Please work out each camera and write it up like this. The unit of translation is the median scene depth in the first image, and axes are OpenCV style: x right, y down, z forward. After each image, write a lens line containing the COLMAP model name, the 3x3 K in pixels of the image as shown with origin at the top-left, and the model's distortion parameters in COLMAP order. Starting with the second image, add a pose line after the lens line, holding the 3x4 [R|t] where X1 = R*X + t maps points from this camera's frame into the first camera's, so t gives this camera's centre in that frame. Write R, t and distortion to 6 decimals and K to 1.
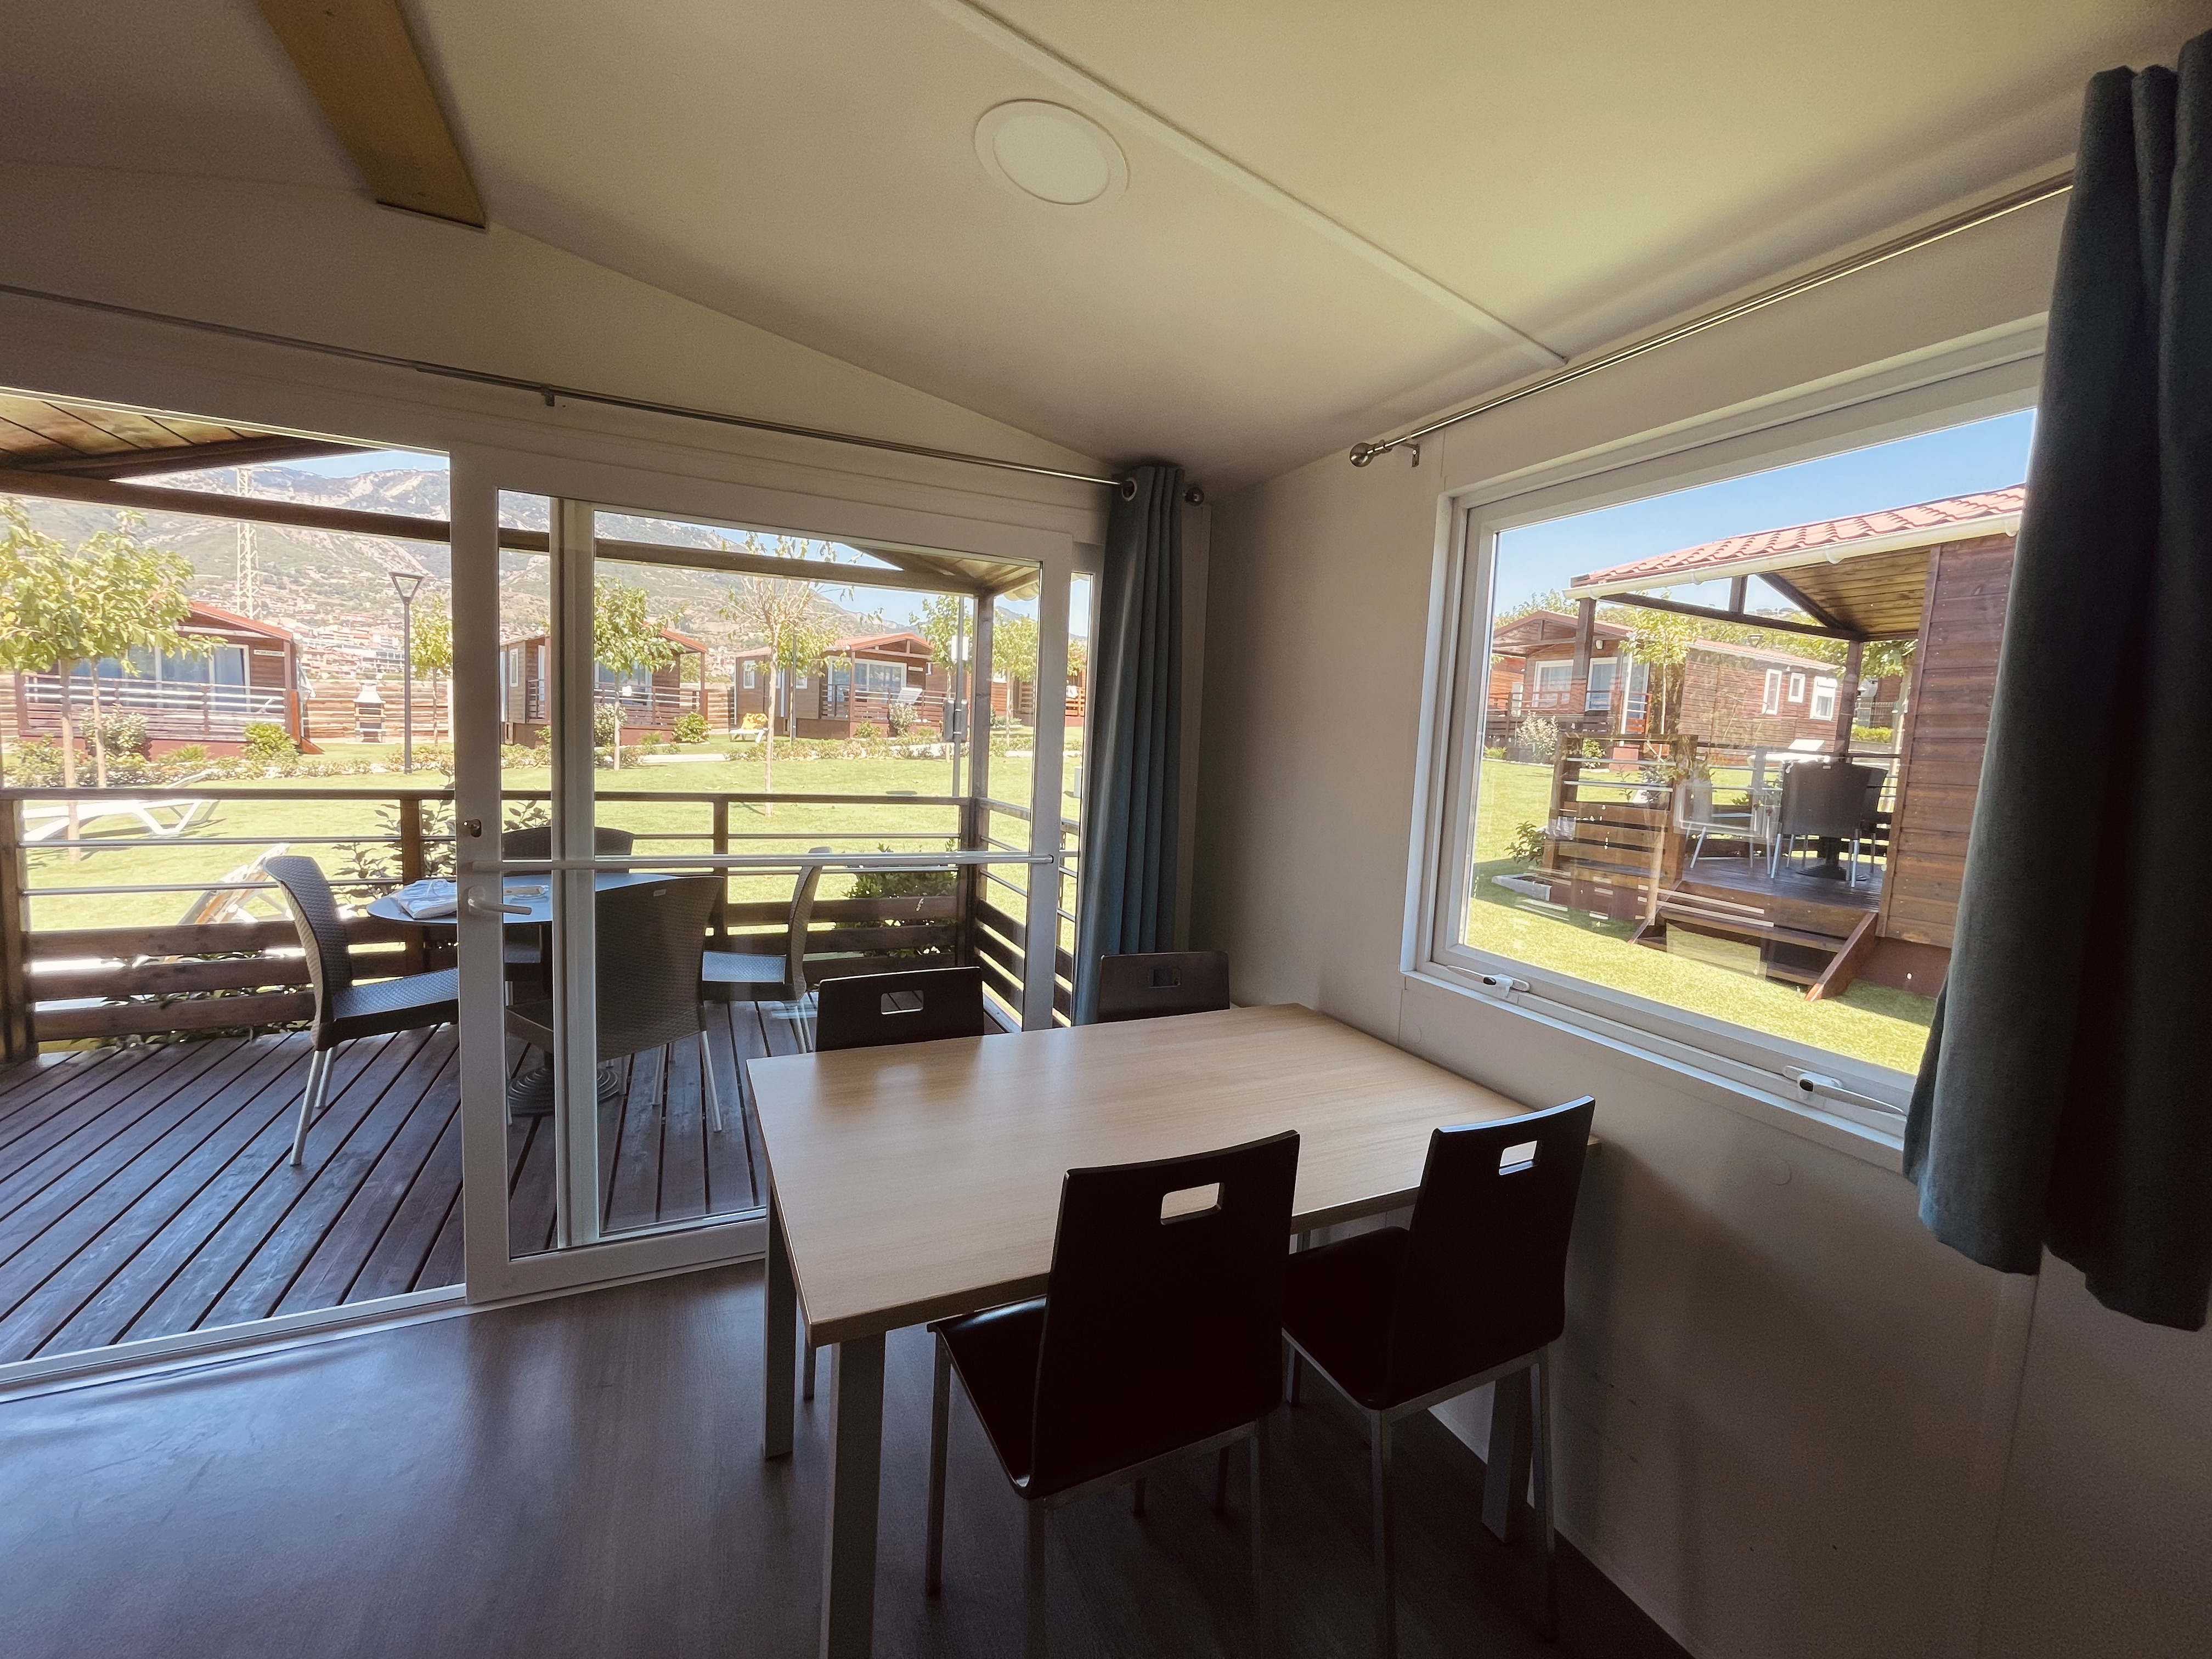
lens RADIAL K [[895.0, 0, 1104.3], [0, 895.0, 825.3], [0, 0, 1]] dist [-0.006362, 0.001221]
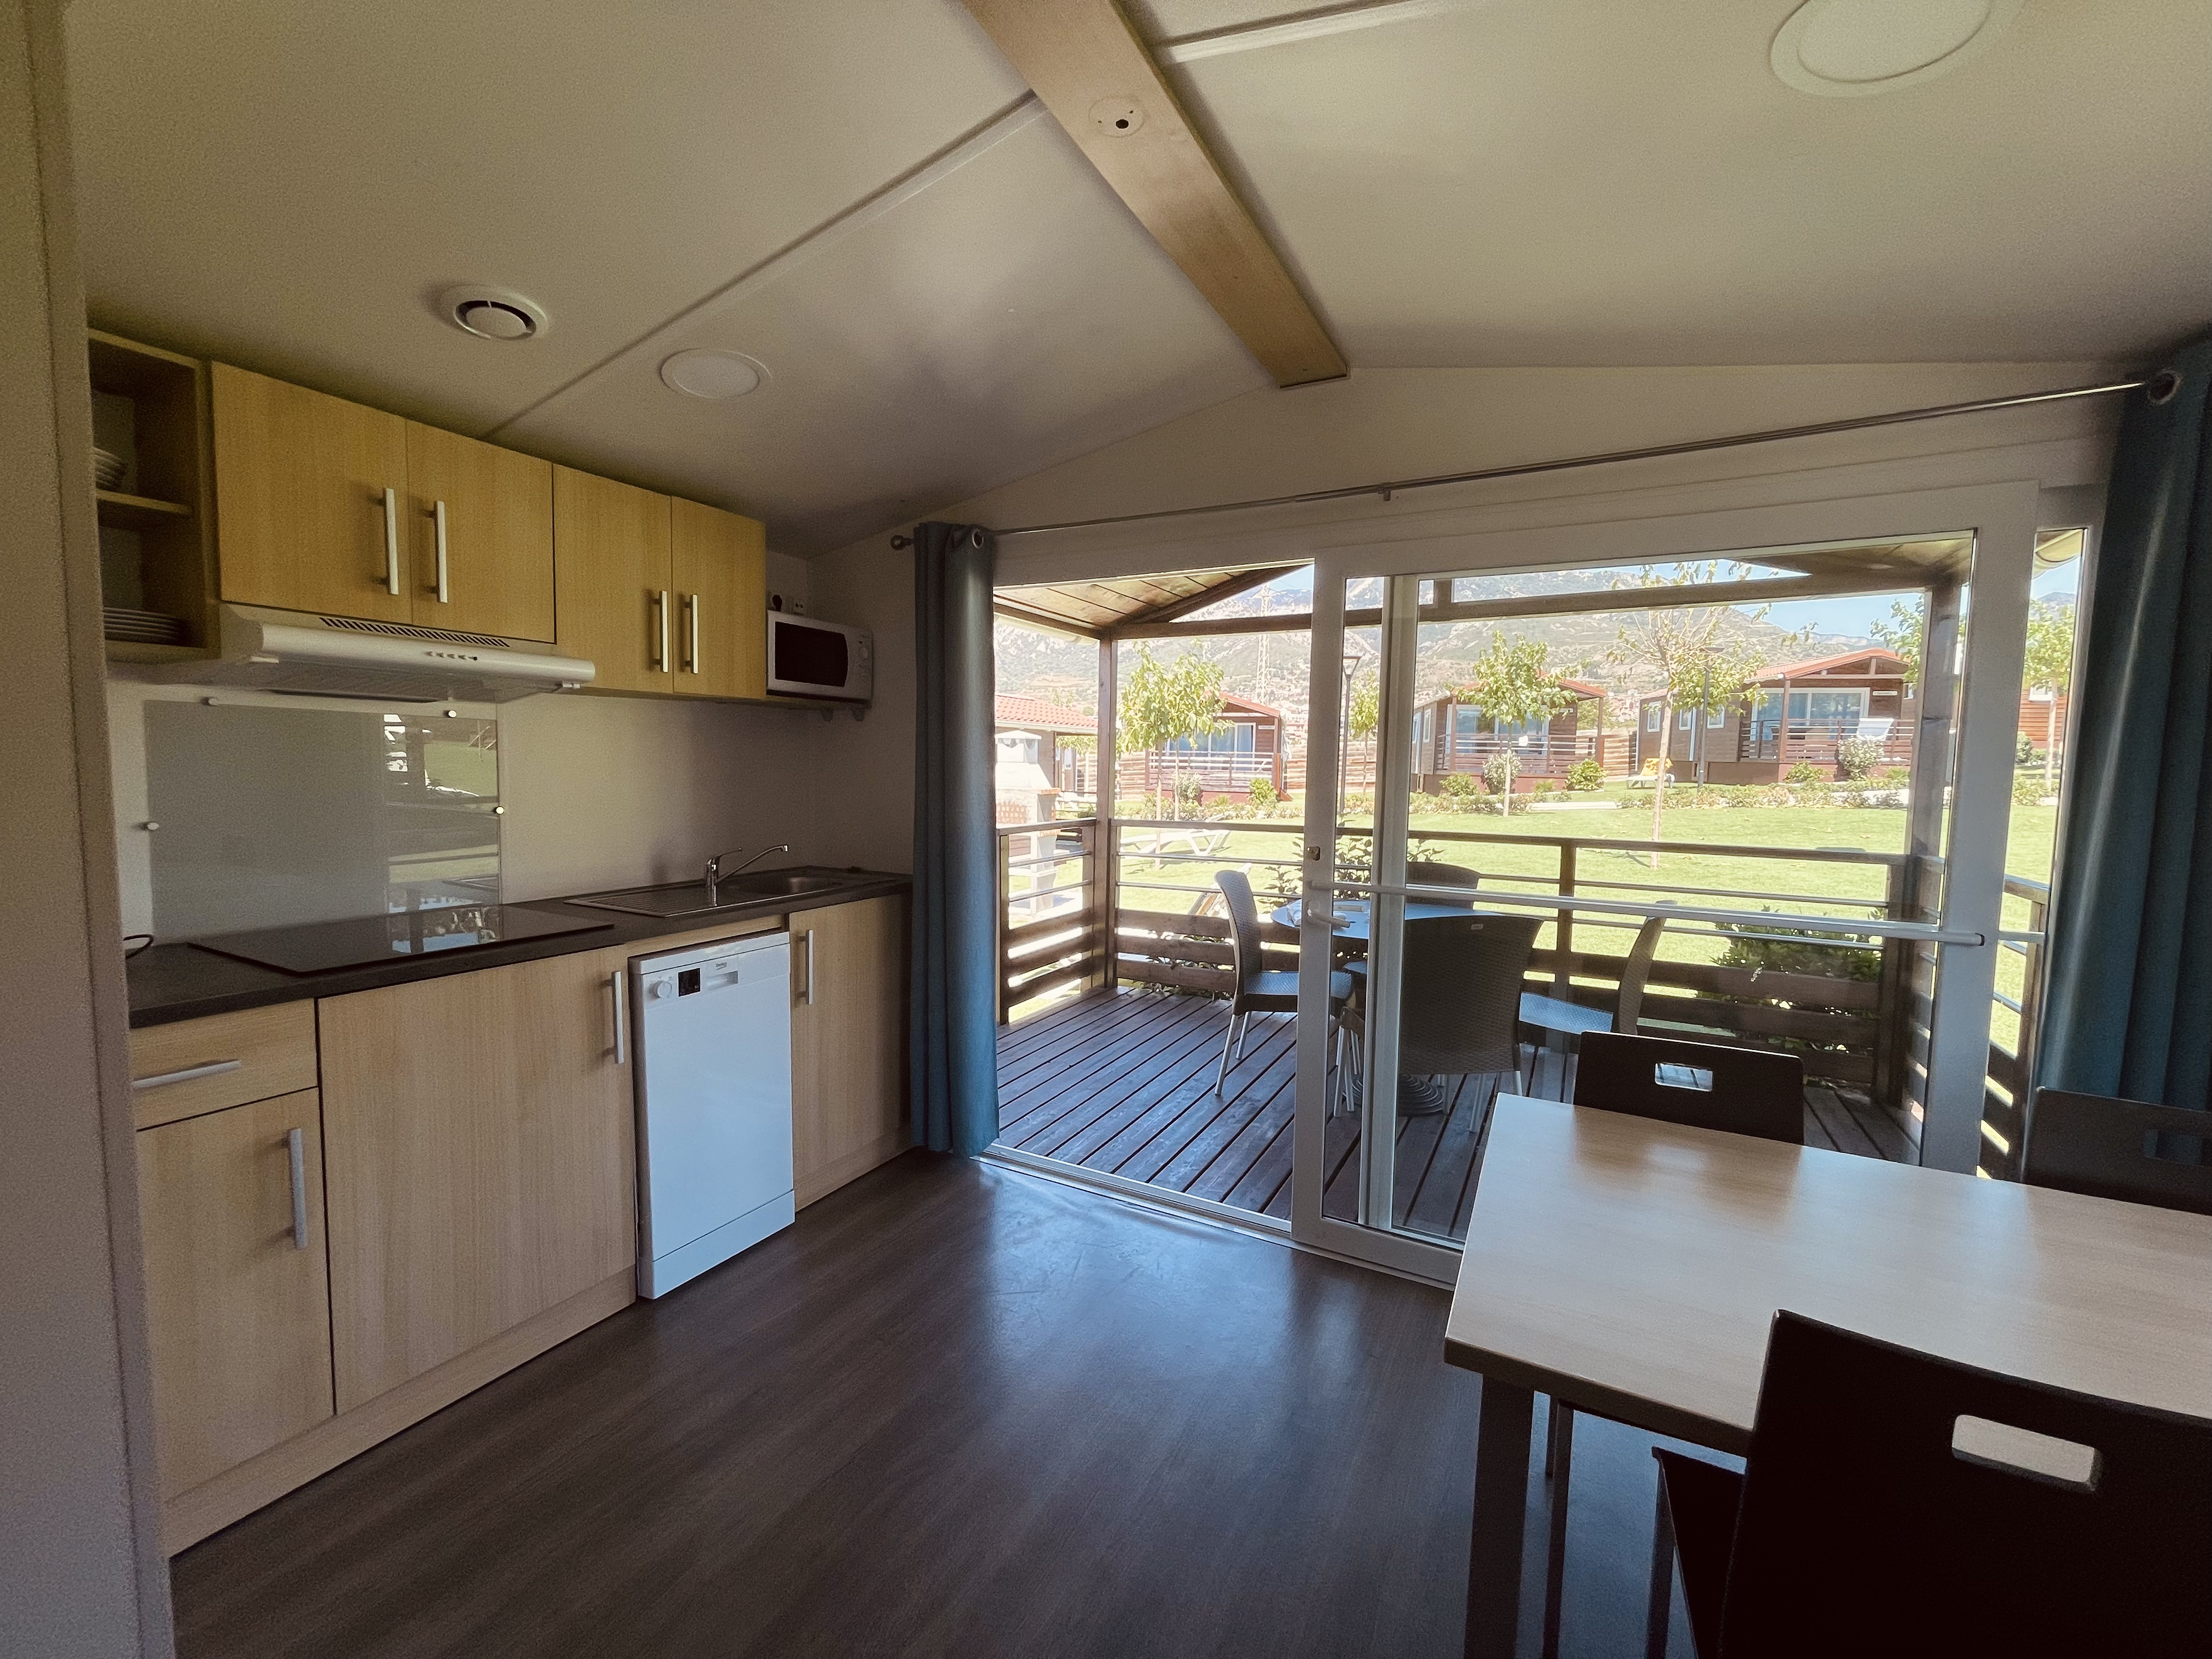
lens RADIAL K [[895.0, 0, 1109.8], [0, 895.0, 823.8], [0, 0, 1]] dist [-0.006362, 0.001221]
pose [[0.596471, 0.019944, -0.802386, 0.067564], [-0.065049, 0.997604, -0.023559, 0.005819], [0.799994, 0.066246, 0.596340, 0.012552]]
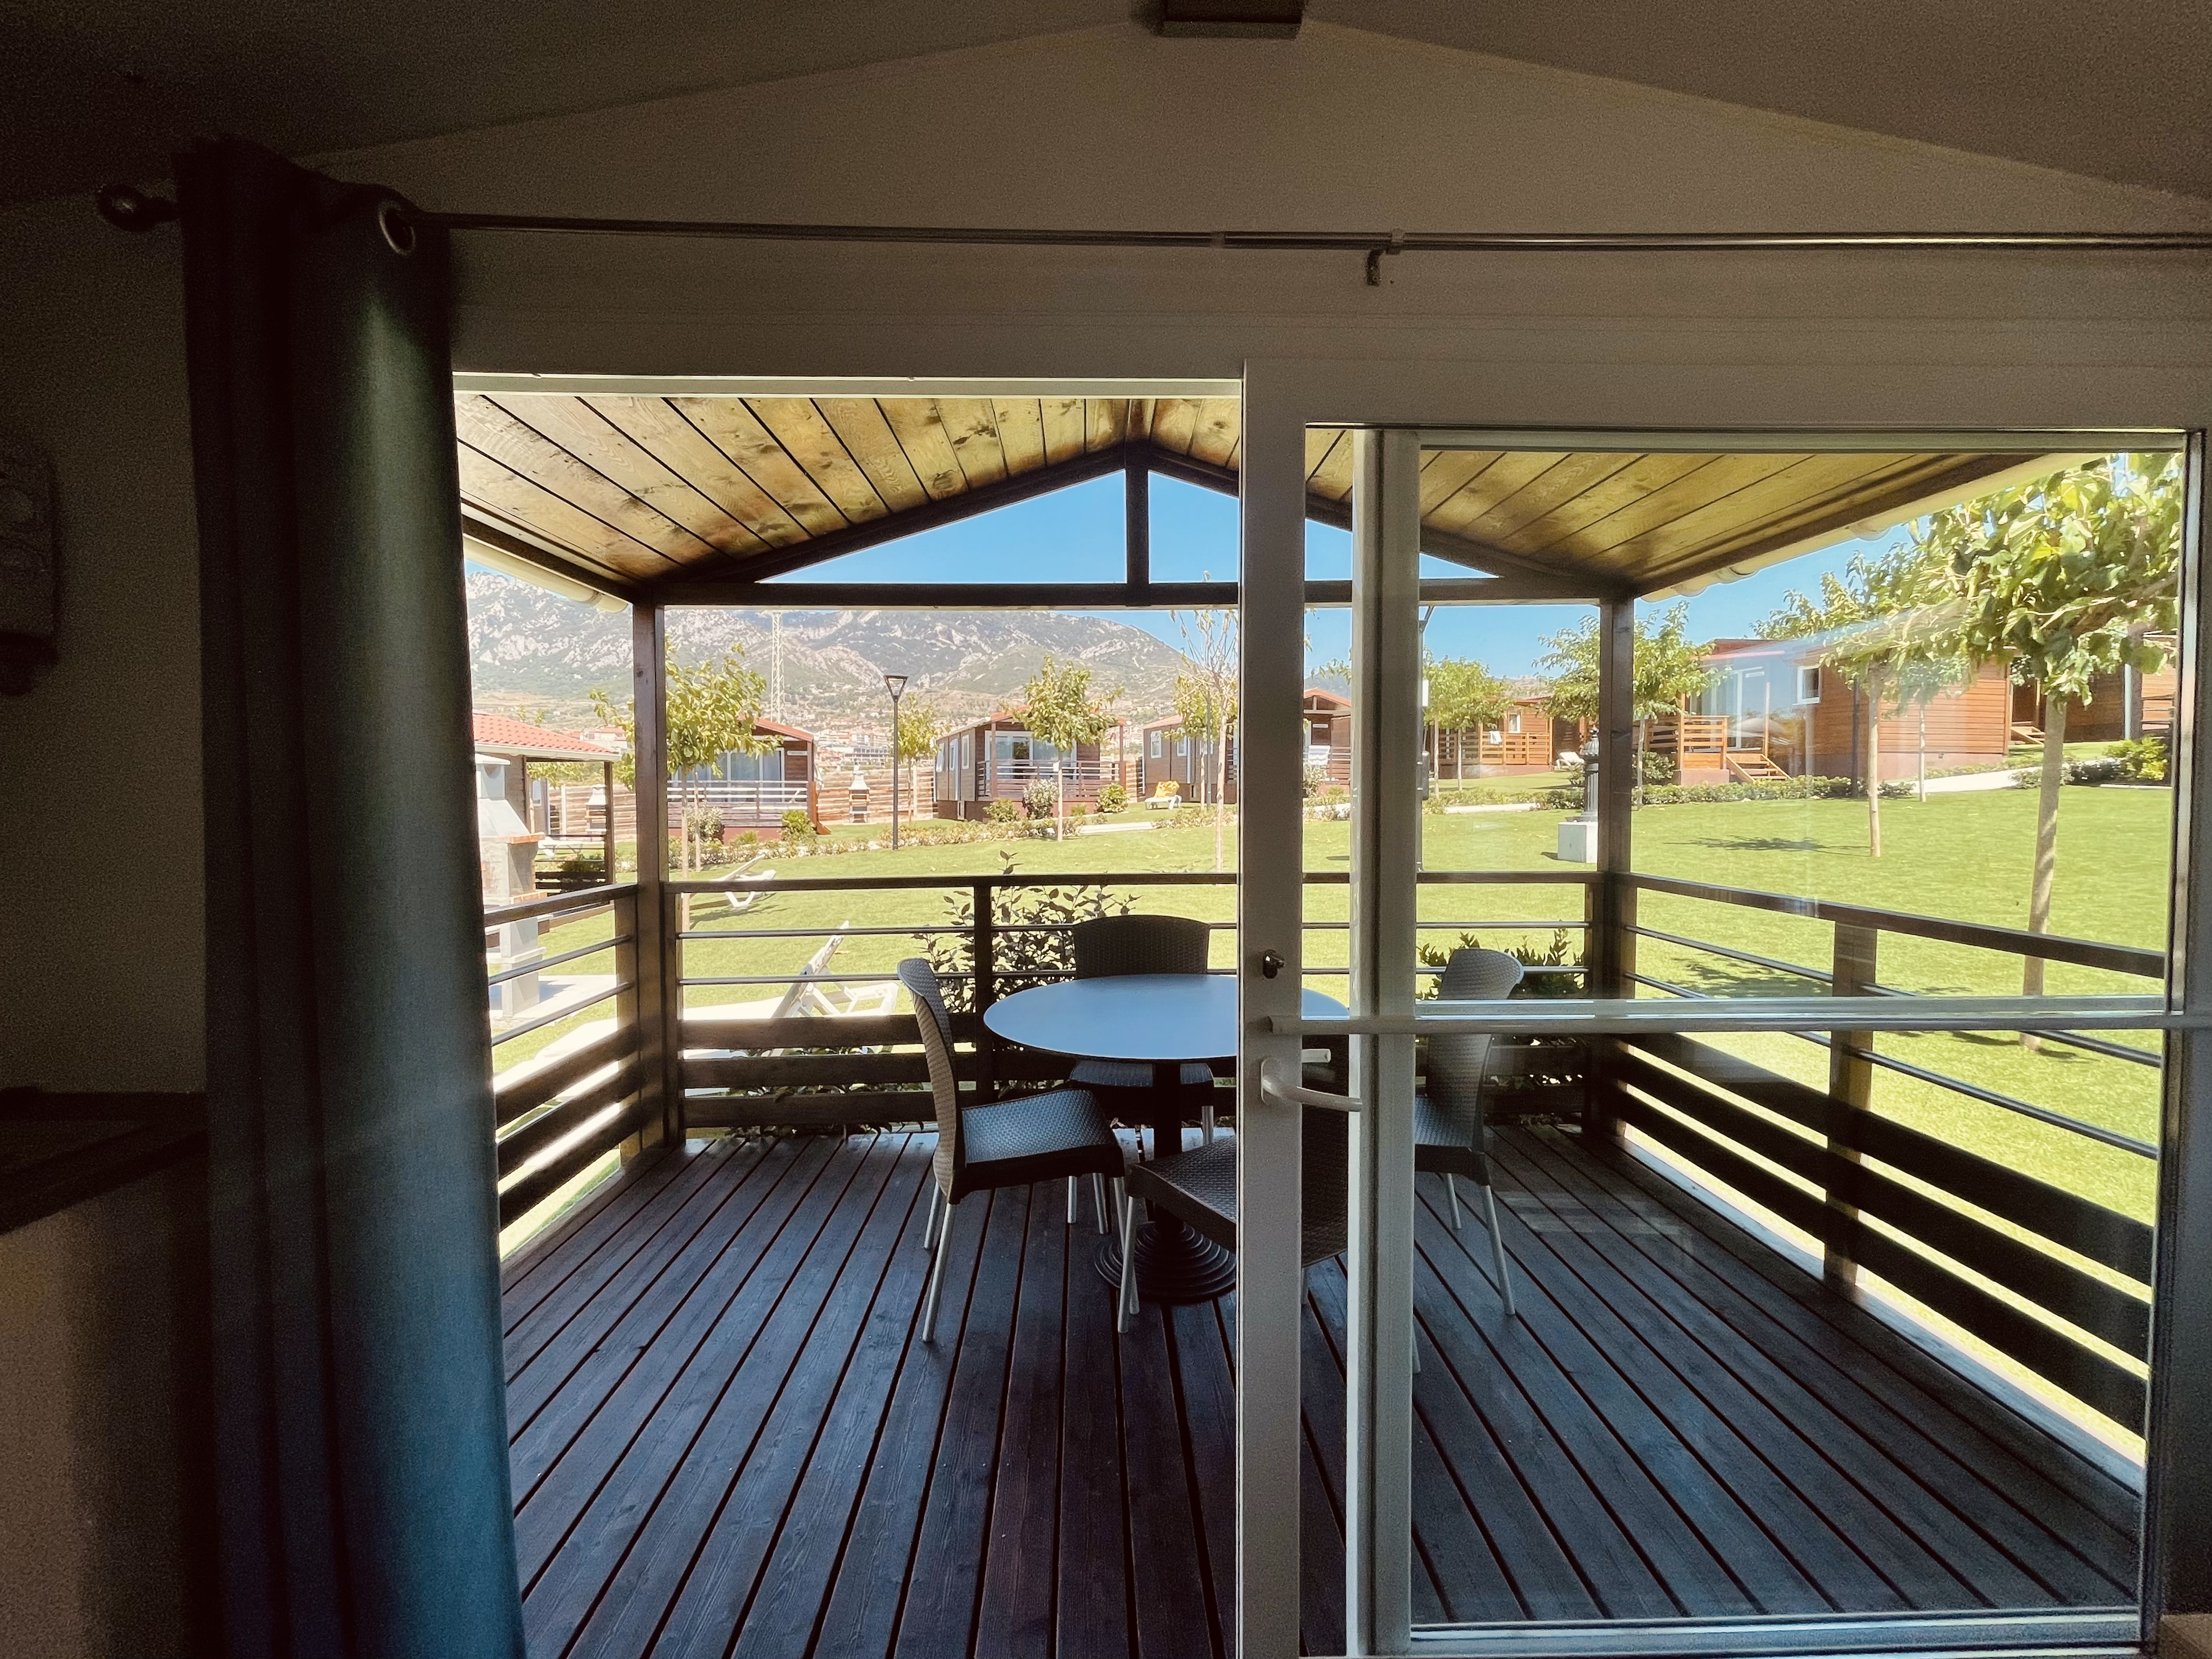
lens RADIAL K [[895.0, 0, 1090.4], [0, 895.0, 824.8], [0, 0, 1]] dist [-0.006362, 0.001221]
pose [[0.914237, -0.035140, -0.403652, -0.315097], [0.007588, 0.997542, -0.069657, -0.028676], [0.405108, 0.060620, 0.912257, 0.206940]]
